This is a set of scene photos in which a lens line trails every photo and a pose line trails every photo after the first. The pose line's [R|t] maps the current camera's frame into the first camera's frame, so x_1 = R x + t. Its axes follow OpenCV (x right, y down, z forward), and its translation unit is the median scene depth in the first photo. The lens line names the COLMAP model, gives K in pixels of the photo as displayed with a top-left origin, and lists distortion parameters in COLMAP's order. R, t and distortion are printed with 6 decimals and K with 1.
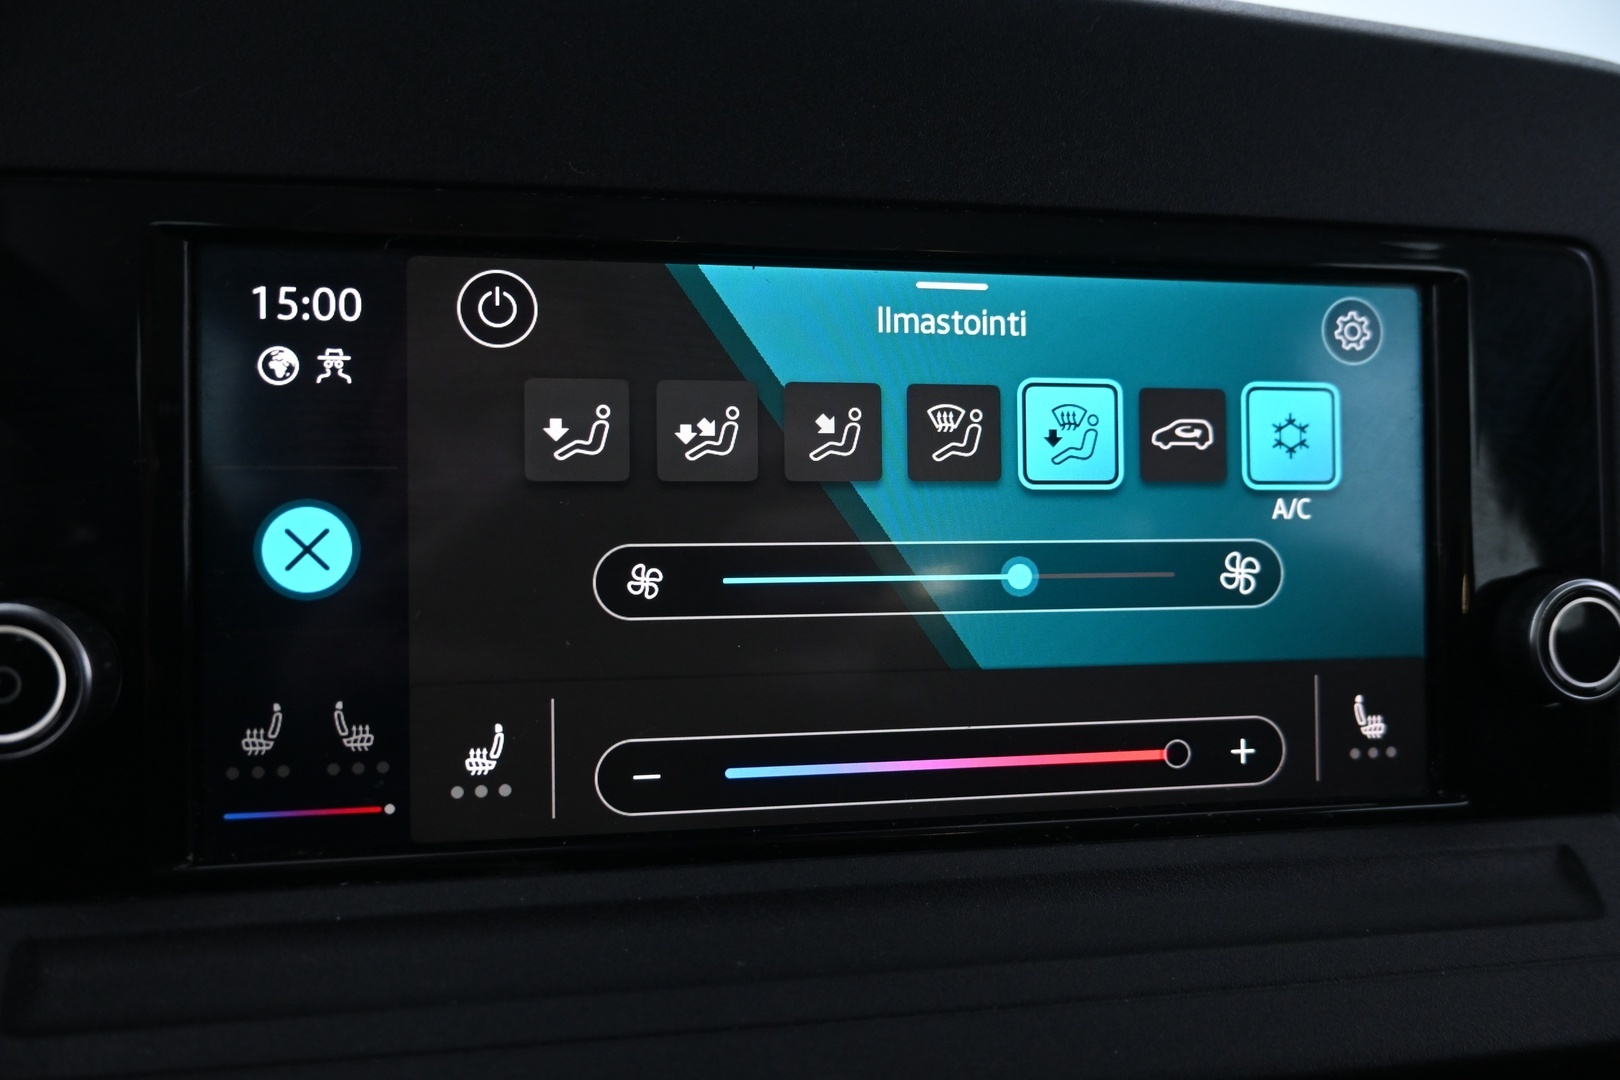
lens RADIAL K [[1131.0, 0, 810.0], [0, 1131.0, 540.0], [0, 0, 1]] dist [-0.004322, 0.001498]
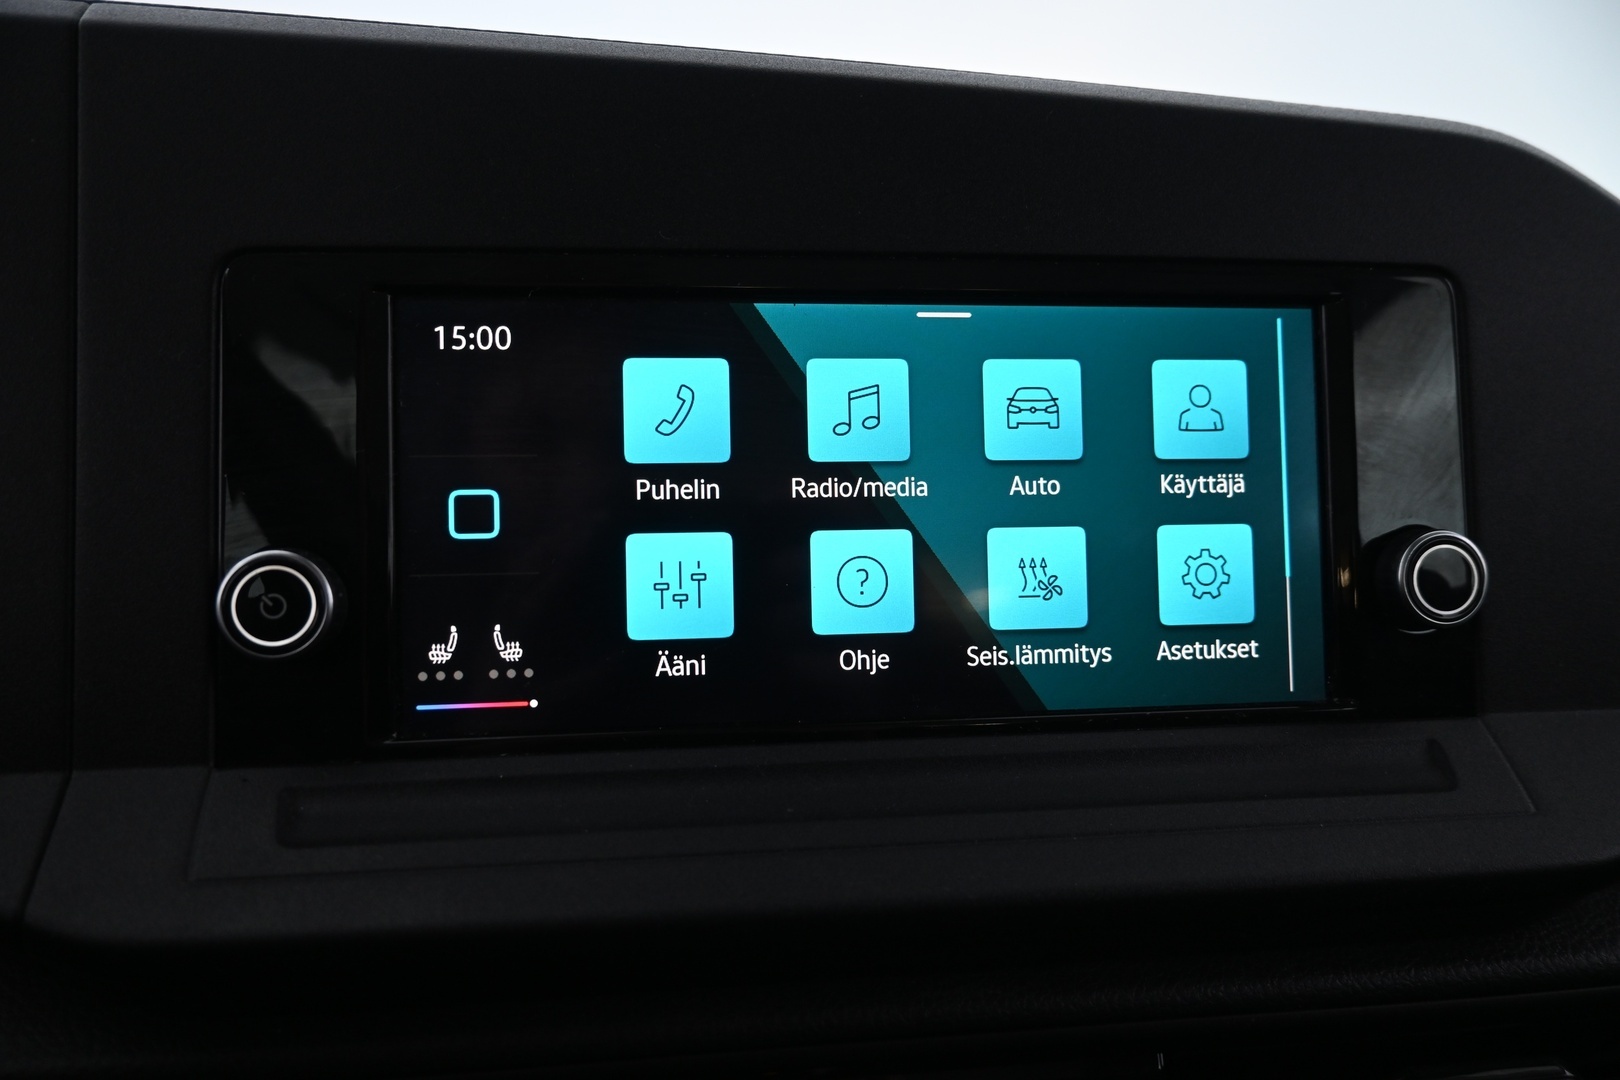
lens RADIAL K [[1106.8, 0, 810.0], [0, 1106.8, 540.0], [0, 0, 1]] dist [0.007264, 0.002414]
pose [[0.998855, -0.012098, -0.046284, 0.028042], [0.011220, 0.999753, -0.019176, 0.069509], [0.046504, 0.018634, 0.998744, -0.333236]]
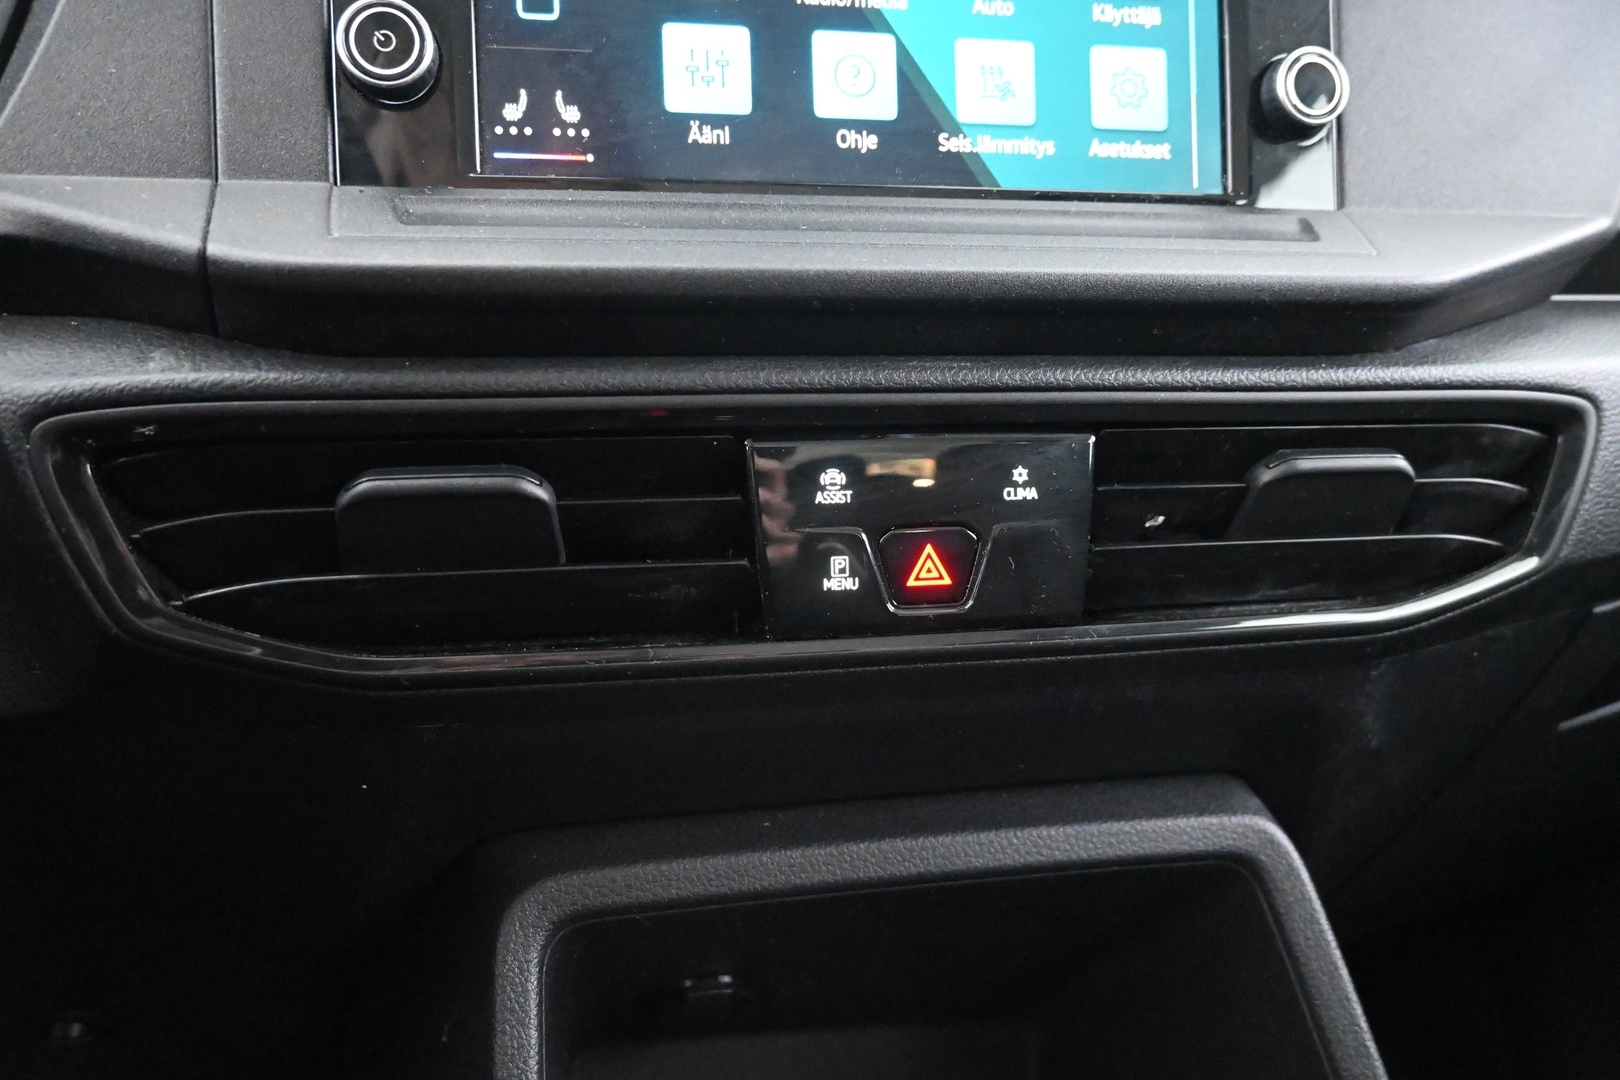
lens RADIAL K [[1131.0, 0, 810.0], [0, 1131.0, 540.0], [0, 0, 1]] dist [-0.004322, 0.001498]
pose [[0.999631, -0.019876, 0.018516, -0.088026], [0.019363, 0.999435, 0.027489, 0.769259], [-0.019051, -0.027121, 0.999451, -0.703124]]
